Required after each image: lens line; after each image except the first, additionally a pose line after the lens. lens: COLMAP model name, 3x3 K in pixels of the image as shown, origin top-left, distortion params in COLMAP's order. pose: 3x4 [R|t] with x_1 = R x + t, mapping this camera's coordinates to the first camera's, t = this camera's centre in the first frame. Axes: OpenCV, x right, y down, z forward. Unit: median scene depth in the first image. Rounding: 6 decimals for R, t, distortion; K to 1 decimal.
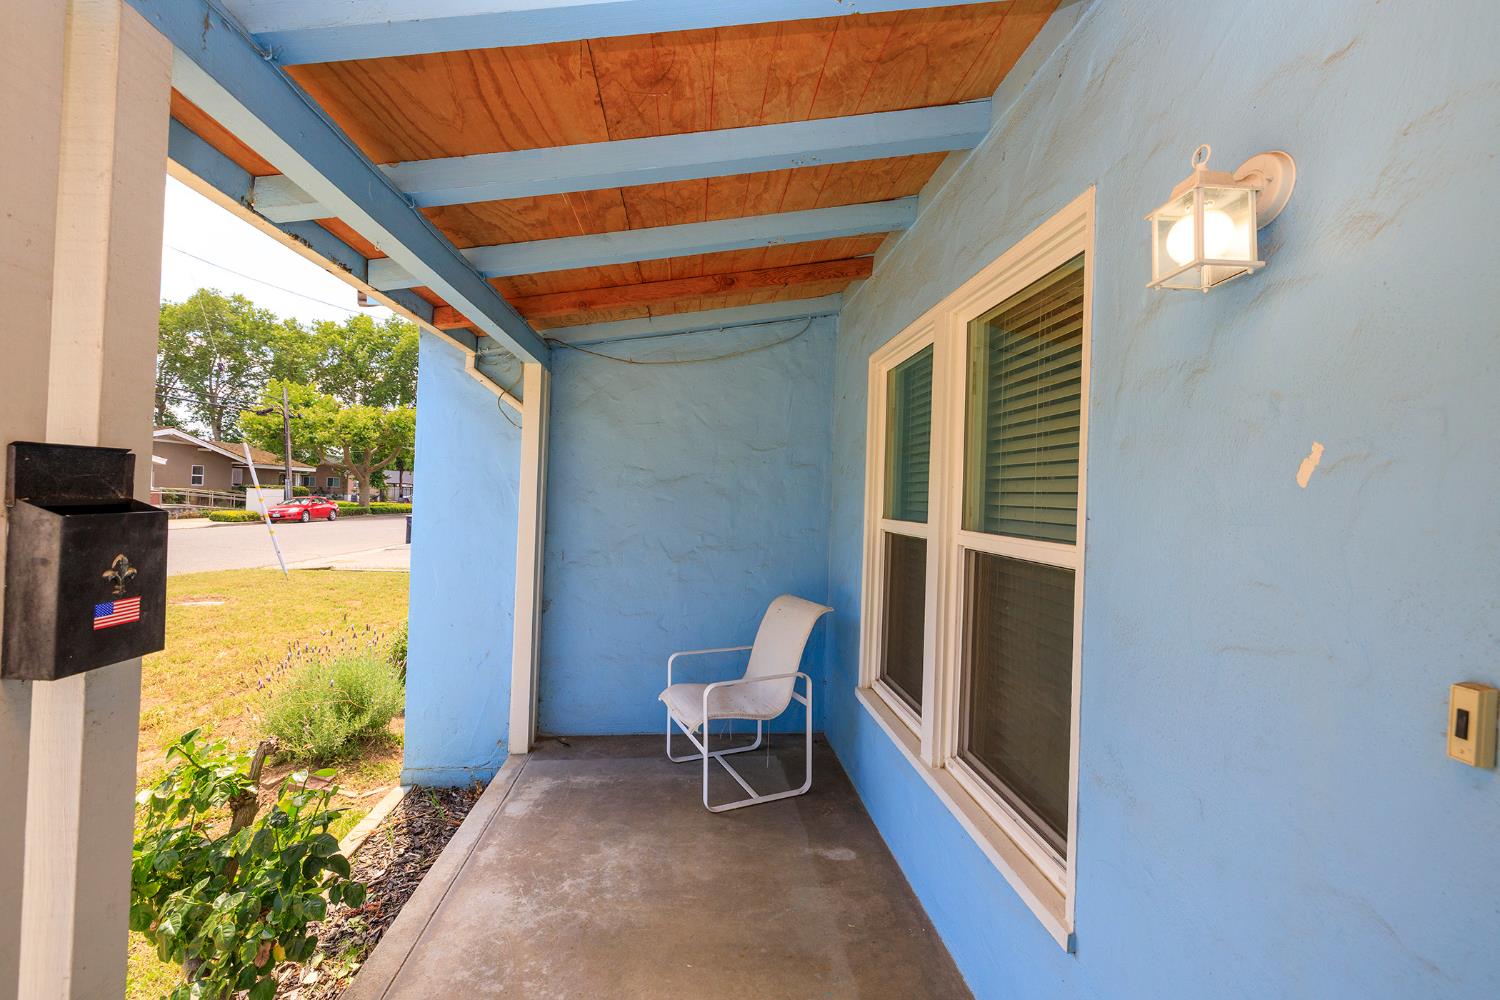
lens RADIAL K [[628.9, 0, 743.9], [0, 628.9, 494.9], [0, 0, 1]] dist [-0.000223, 0.000324]
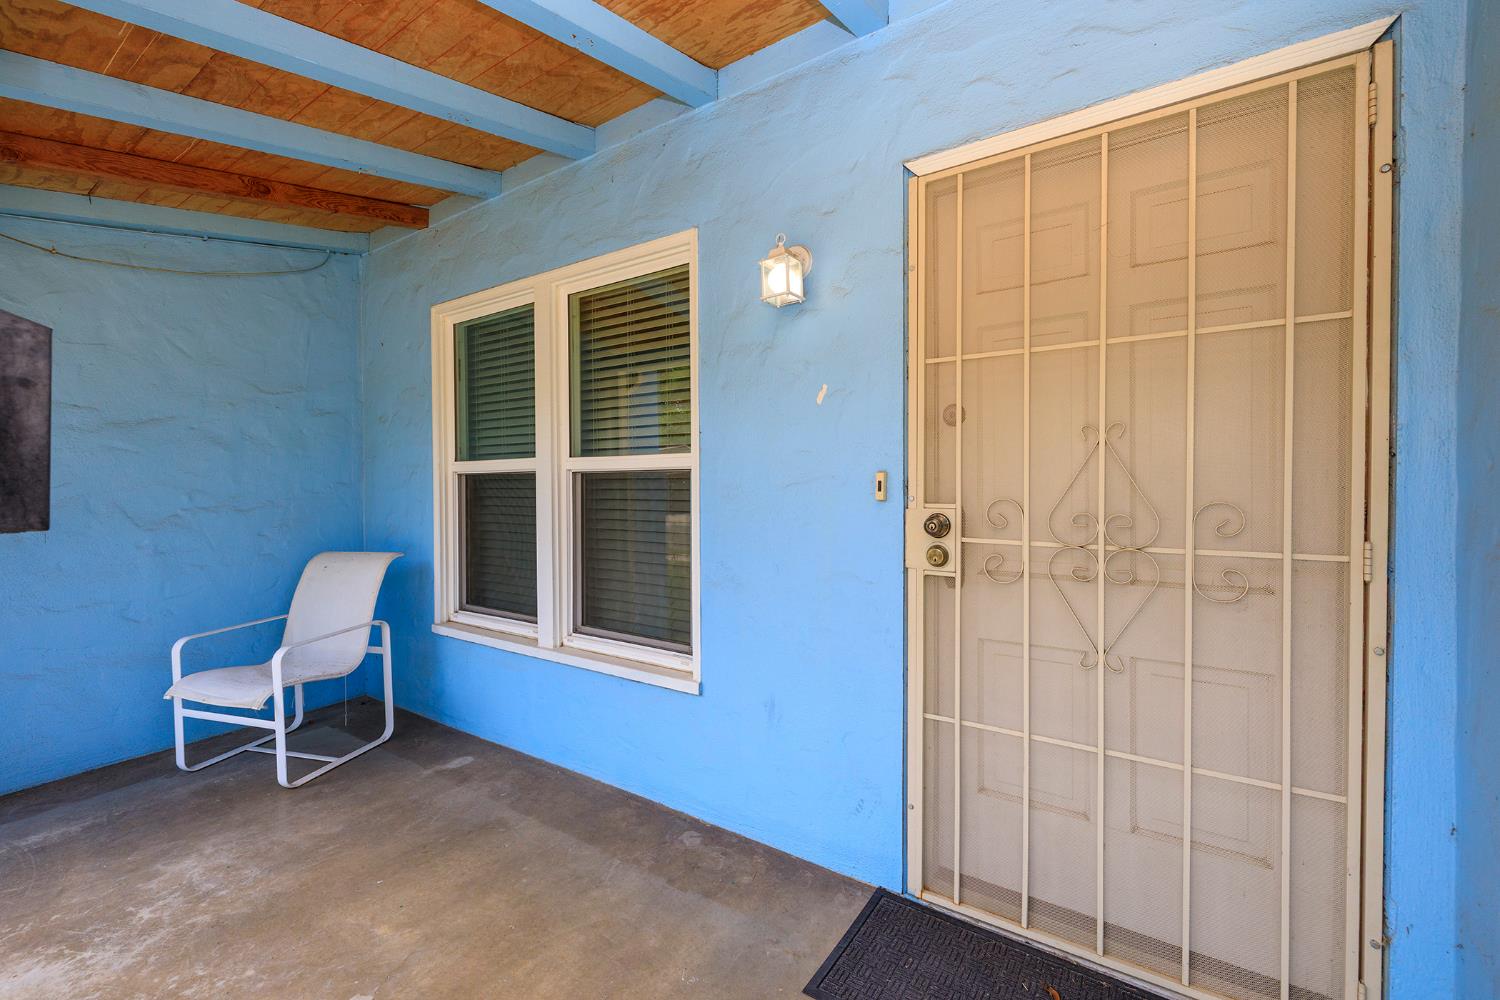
lens RADIAL K [[627.1, 0, 742.0], [0, 627.1, 497.1], [0, 0, 1]] dist [-0.000404, -0.000296]
pose [[0.629884, -0.050026, 0.775076, -0.398919], [0.024904, 0.998711, 0.044221, 0.082307], [-0.776290, -0.008552, 0.630318, -0.074217]]
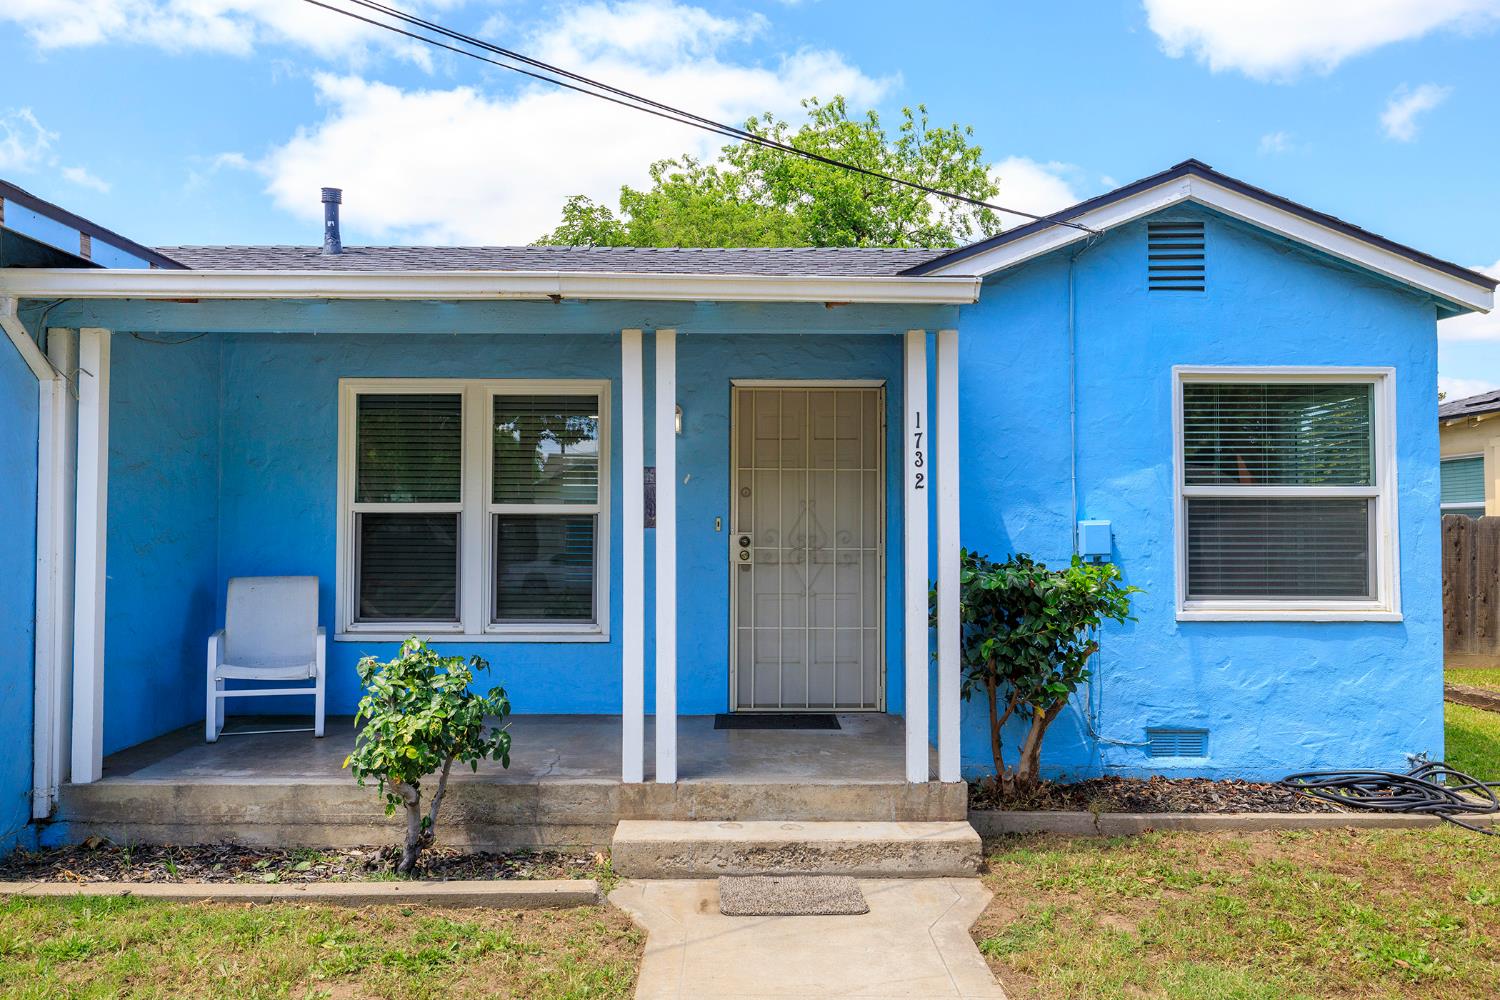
lens RADIAL K [[1127.8, 0, 750.0], [0, 1127.8, 500.0], [0, 0, 1]] dist [0.002259, 0.003059]
pose [[0.063680, -0.001653, 0.997969, -2.782843], [-0.000313, 0.999999, 0.001677, 0.036025], [-0.997970, -0.000419, 0.063680, 0.009343]]
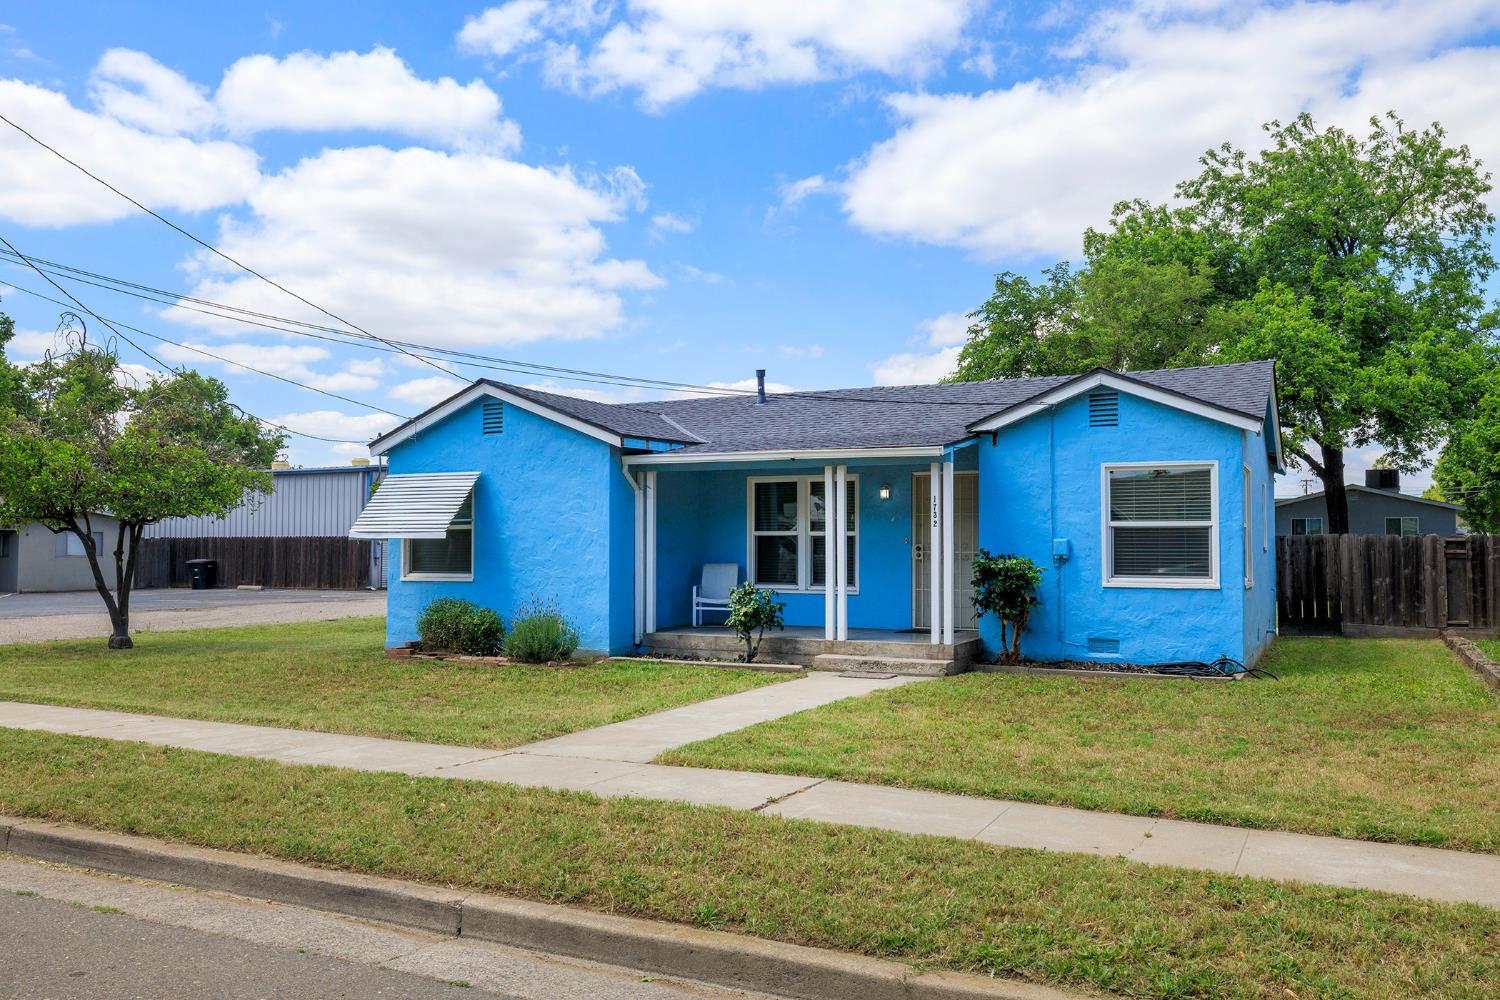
lens RADIAL K [[1227.8, 0, 750.0], [0, 1227.8, 500.0], [0, 0, 1]] dist [-0.001834, -0.001021]
pose [[0.510673, 0.001376, 0.859774, -6.377590], [0.013841, 0.999856, -0.009821, -0.072596], [-0.859664, 0.016915, 0.510580, -2.620590]]
